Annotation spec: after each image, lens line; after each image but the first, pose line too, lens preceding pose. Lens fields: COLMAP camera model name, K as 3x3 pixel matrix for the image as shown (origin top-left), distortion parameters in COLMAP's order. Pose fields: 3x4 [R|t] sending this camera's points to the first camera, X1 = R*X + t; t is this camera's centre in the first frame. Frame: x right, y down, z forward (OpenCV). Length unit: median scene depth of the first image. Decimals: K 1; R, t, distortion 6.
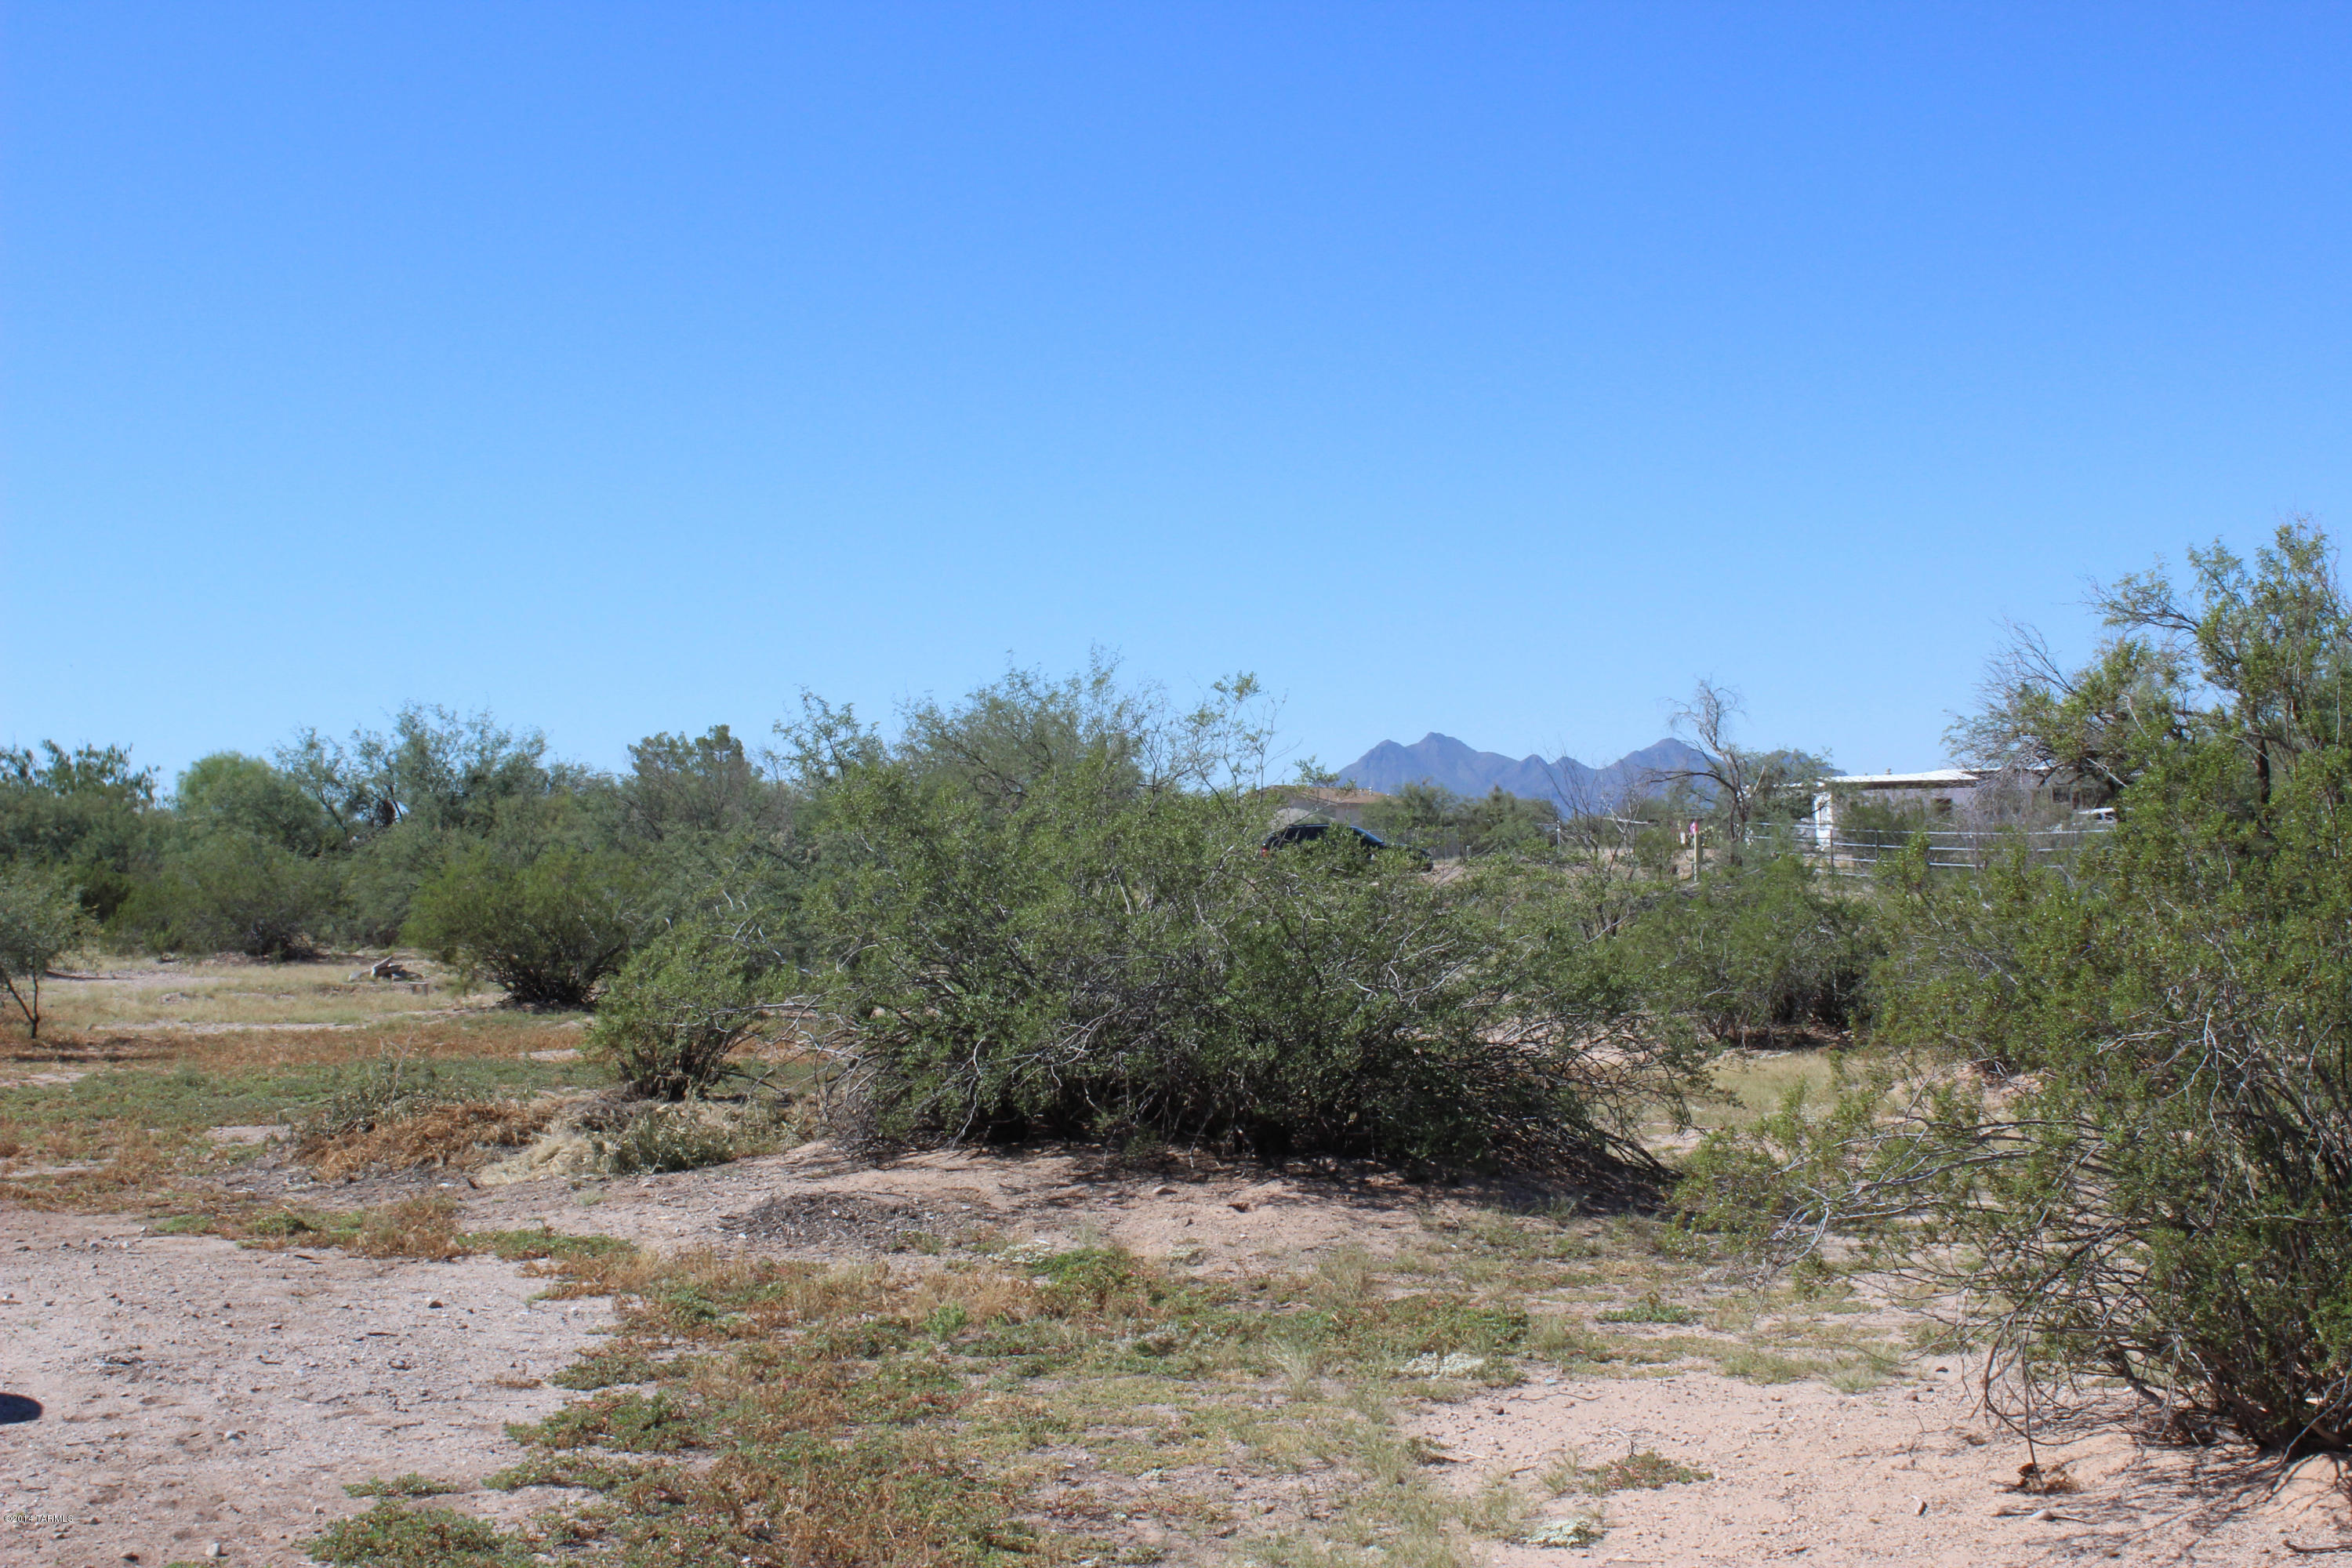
lens RADIAL K [[3110.9, 0, 1176.0], [0, 3110.9, 784.0], [0, 0, 1]] dist [-0.078651, 0.161993]
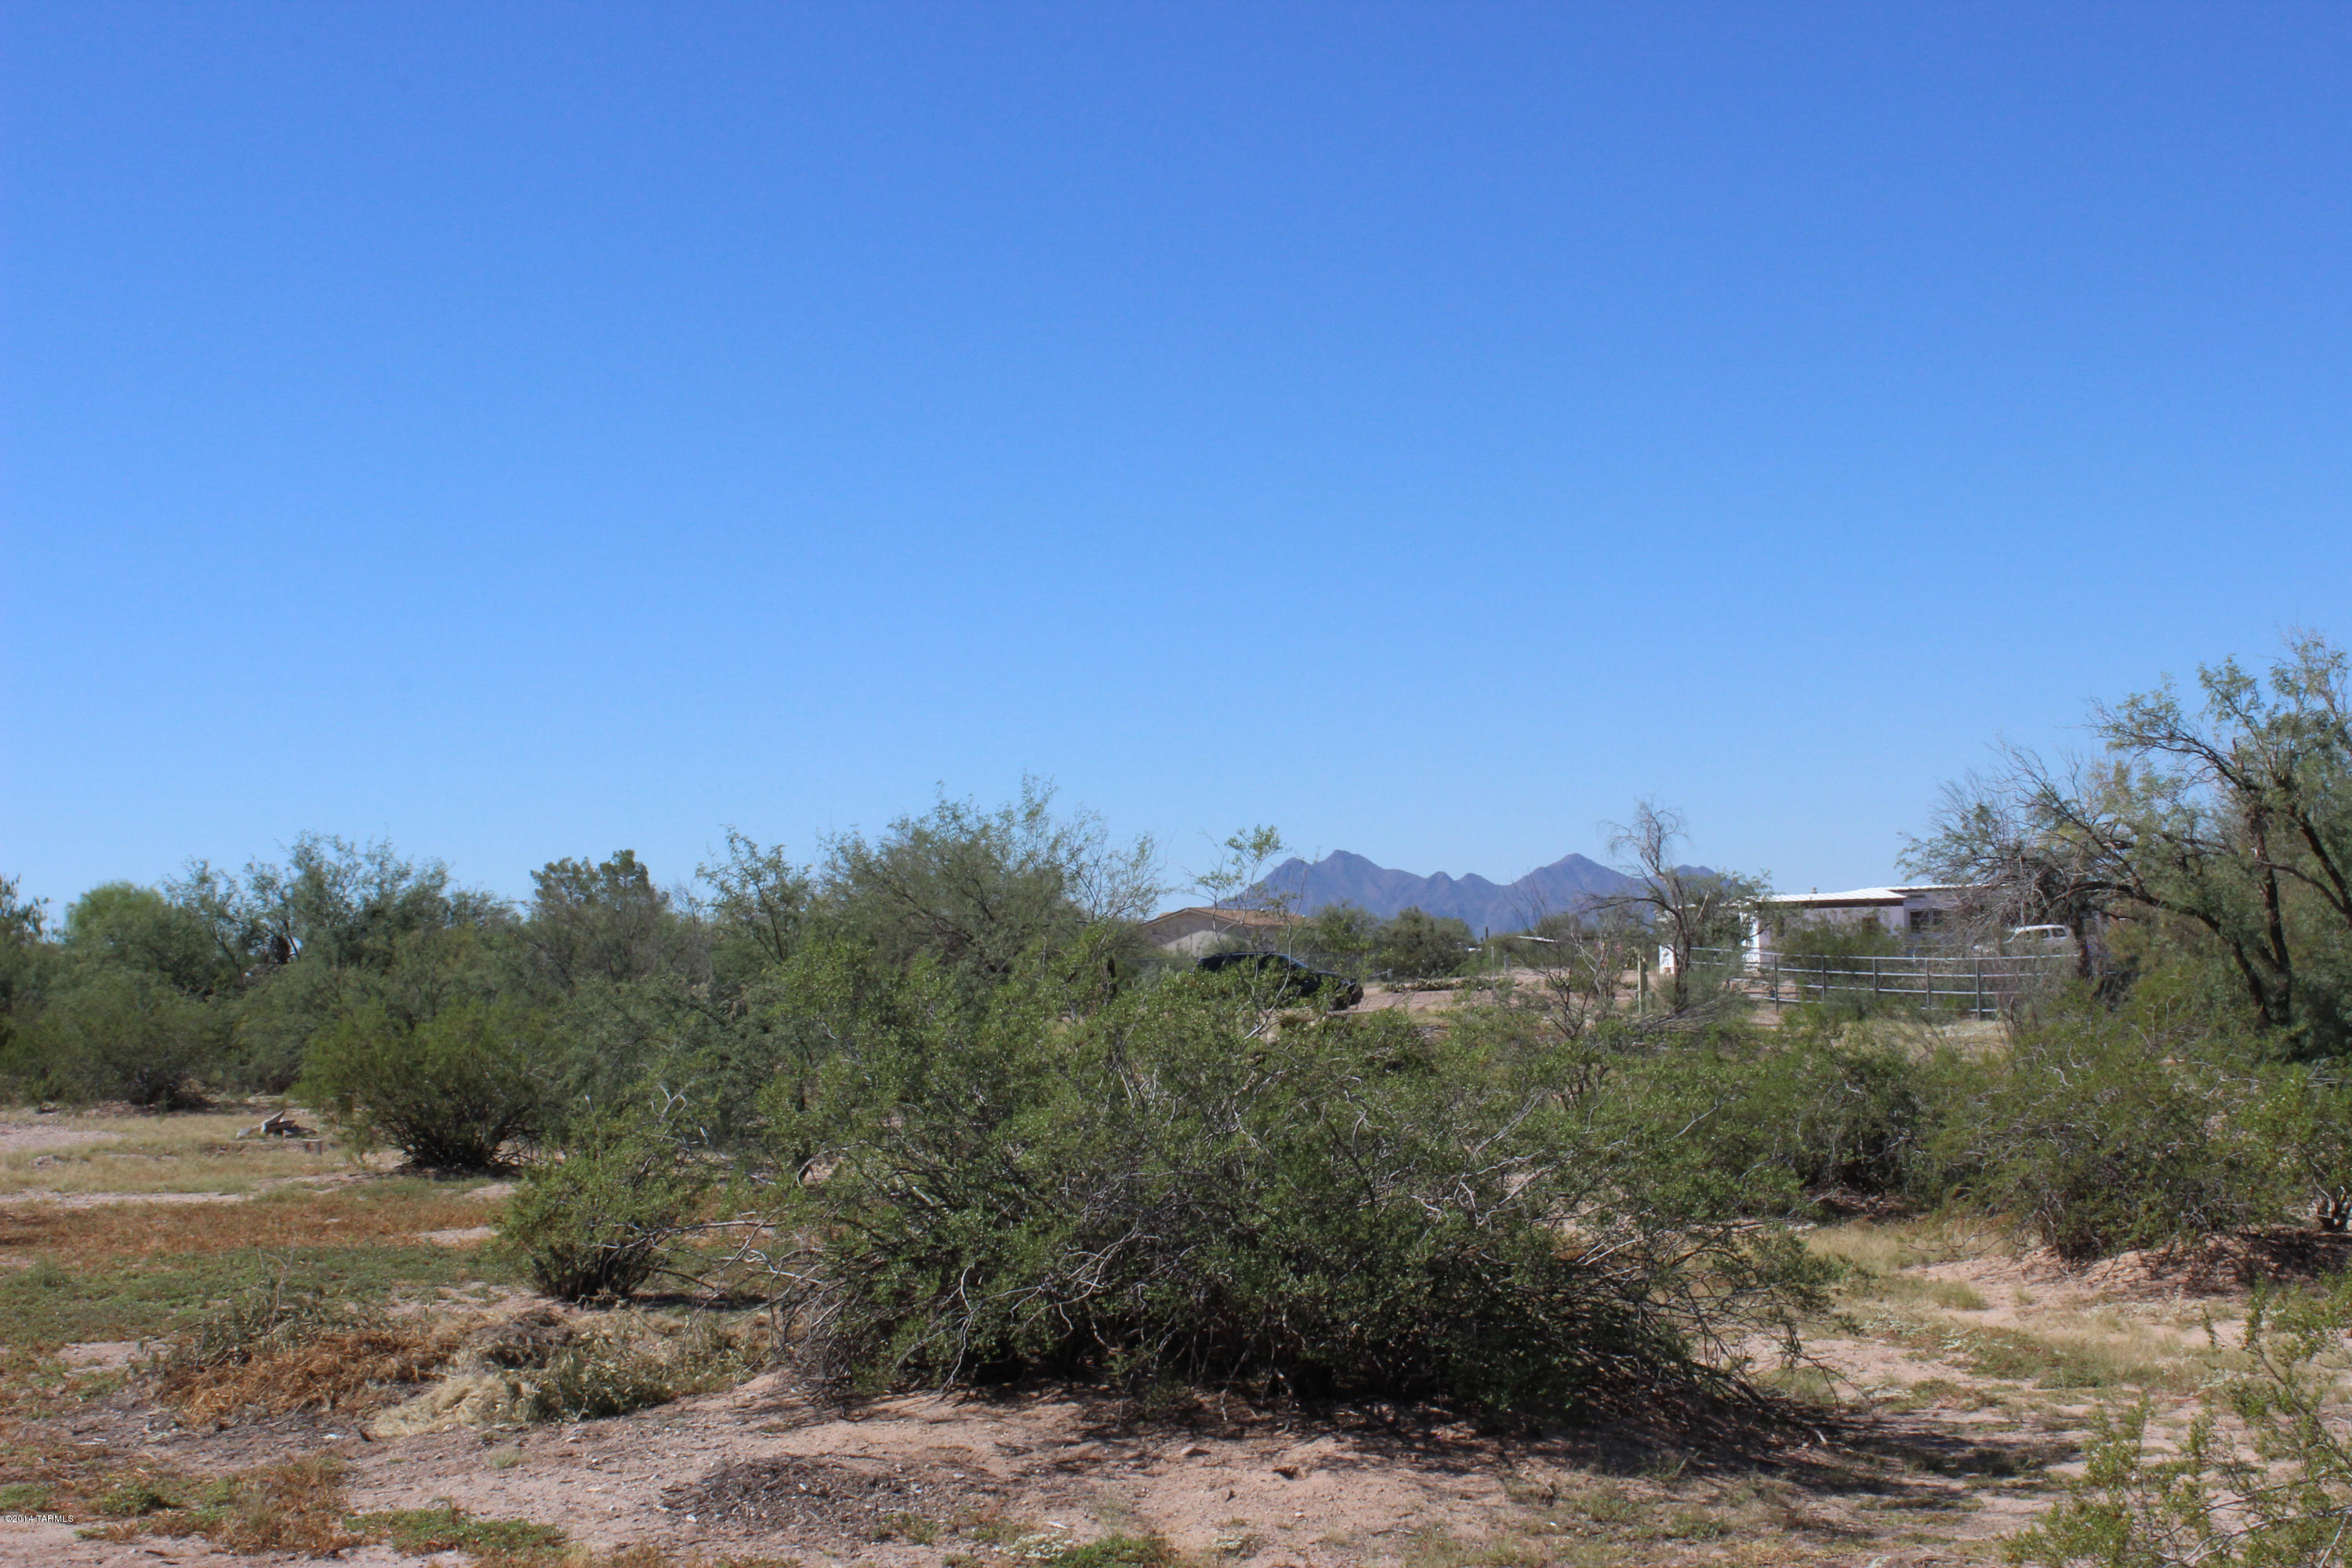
lens RADIAL K [[3110.9, 0, 1176.0], [0, 3110.9, 784.0], [0, 0, 1]] dist [-0.078651, 0.161993]
pose [[0.999501, -0.006910, 0.030818, -0.015439], [0.008081, 0.999244, -0.038033, -0.008004], [-0.030532, 0.038263, 0.998801, 0.072629]]
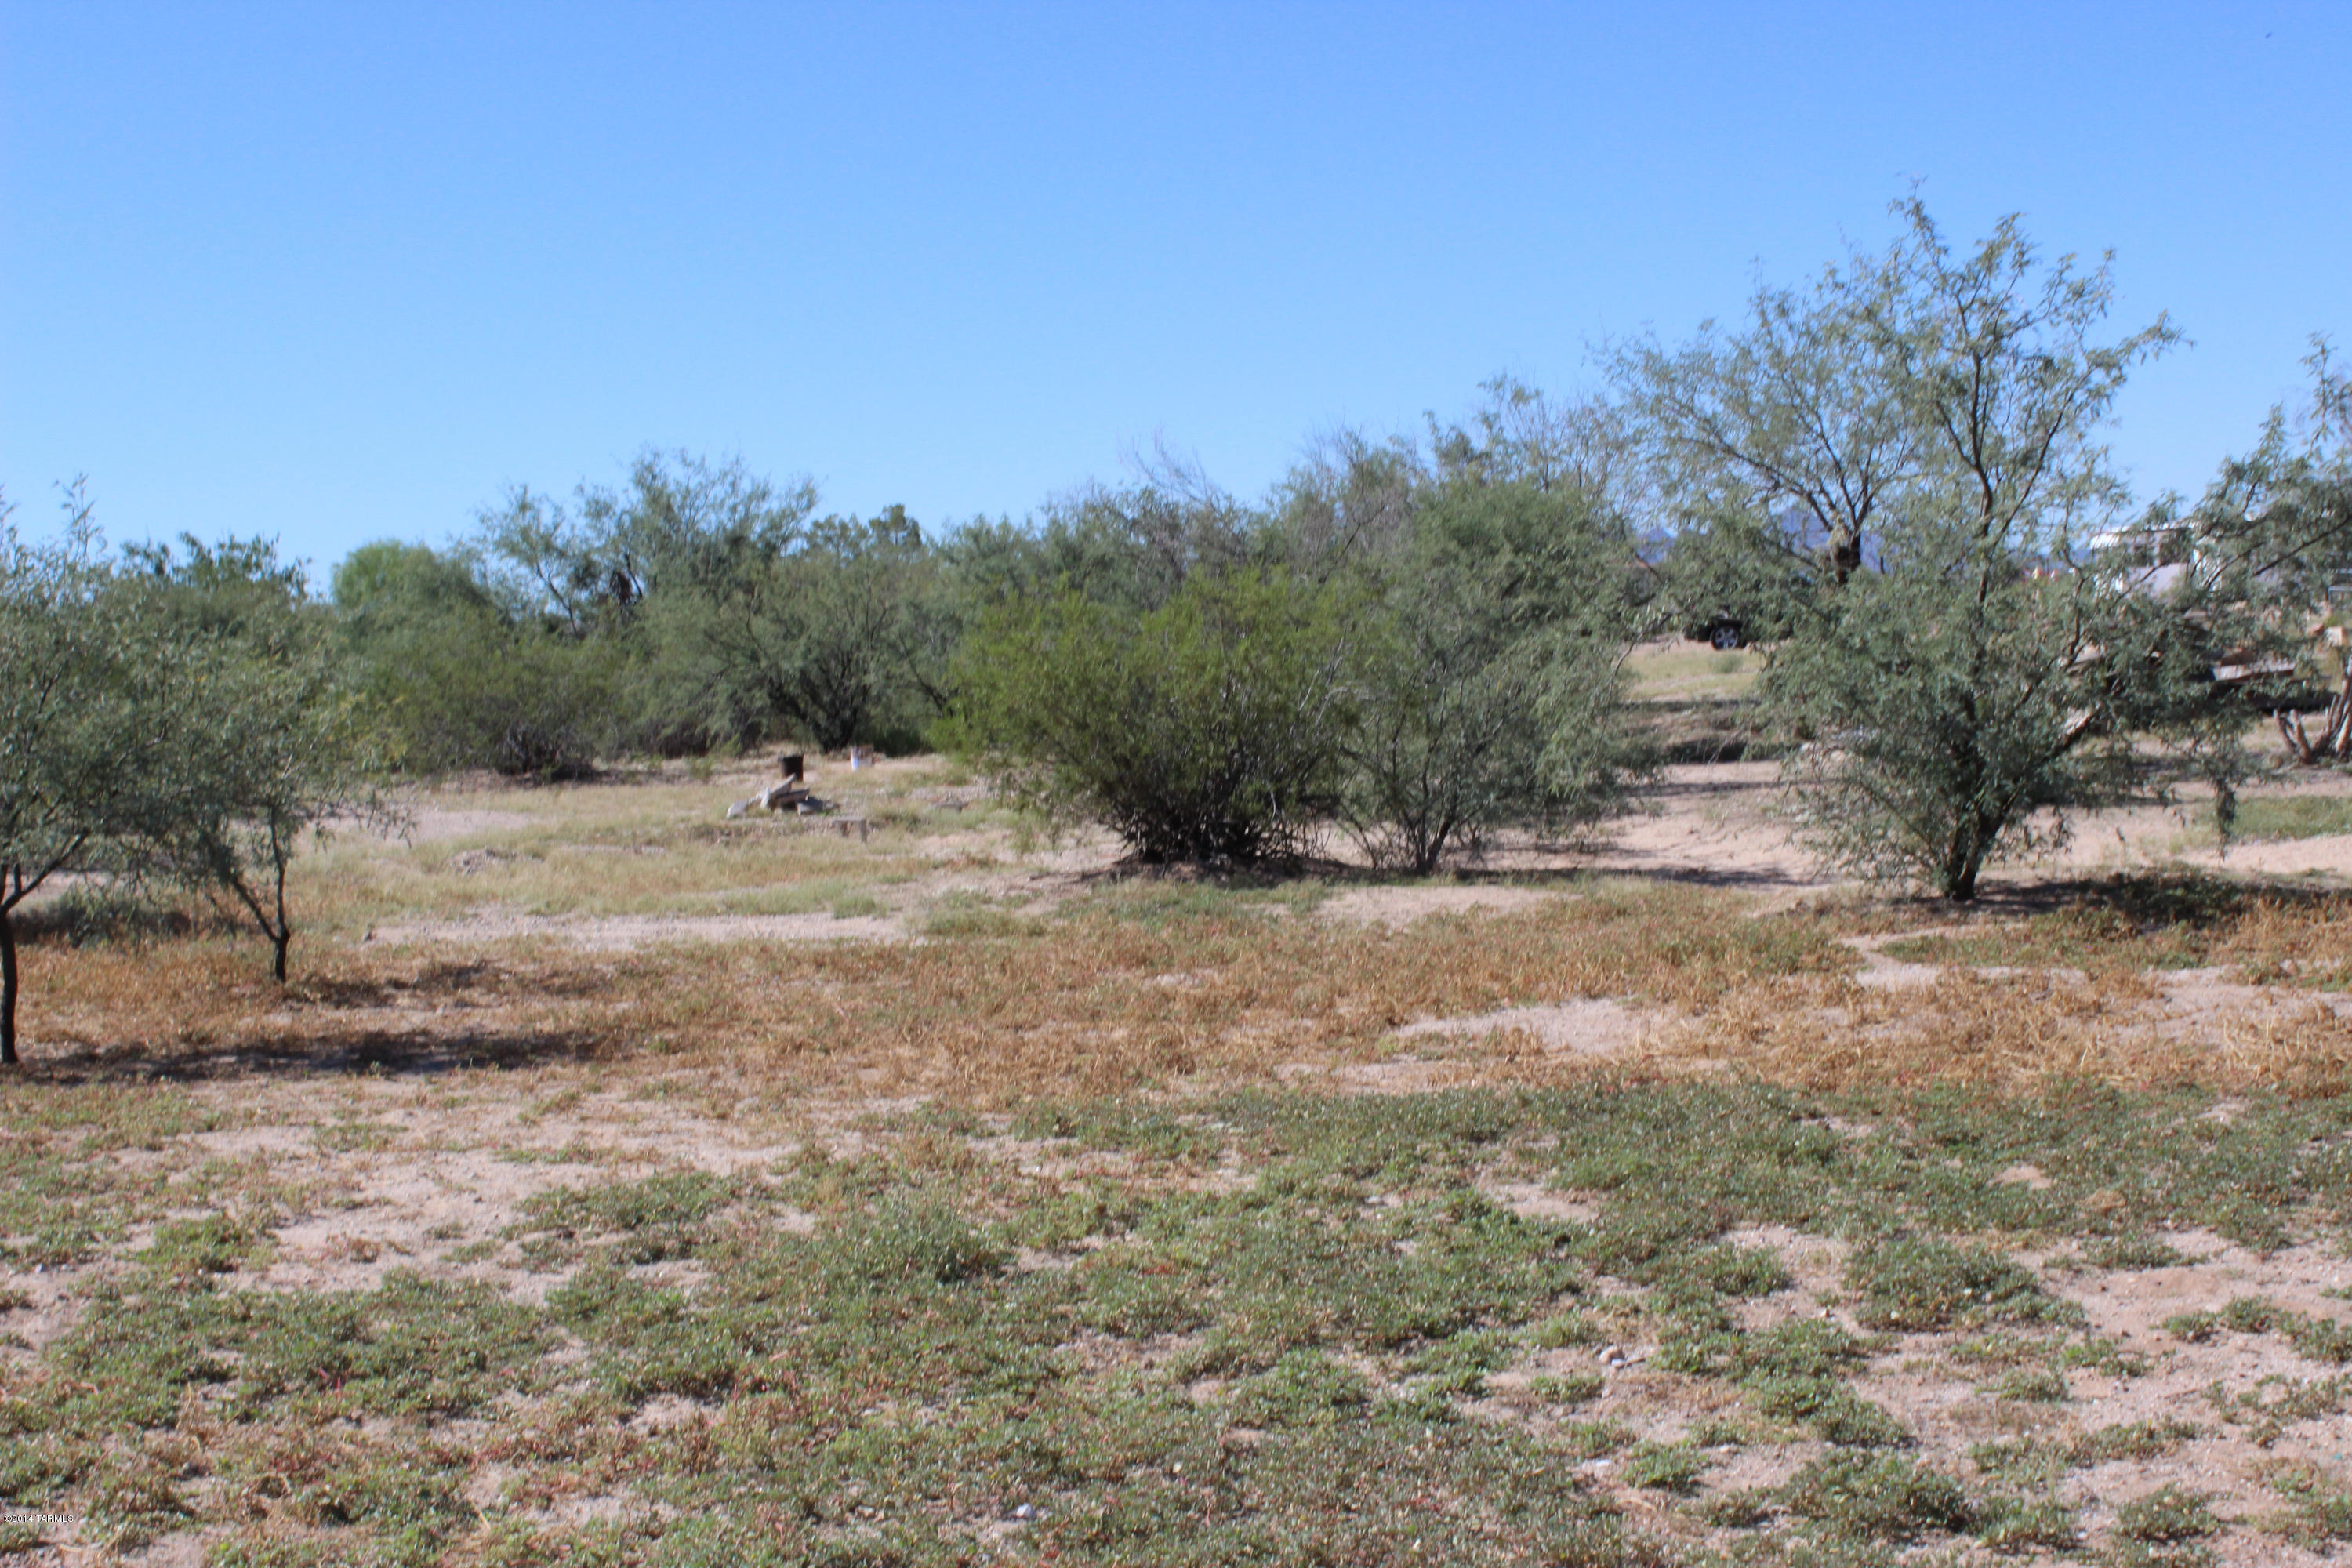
lens RADIAL K [[3110.9, 0, 1176.0], [0, 3110.9, 784.0], [0, 0, 1]] dist [-0.078651, 0.161993]
pose [[0.998892, -0.026042, -0.039198, -0.214755], [0.028685, 0.997242, 0.068448, 0.023763], [0.037307, -0.069496, 0.996884, 0.536314]]
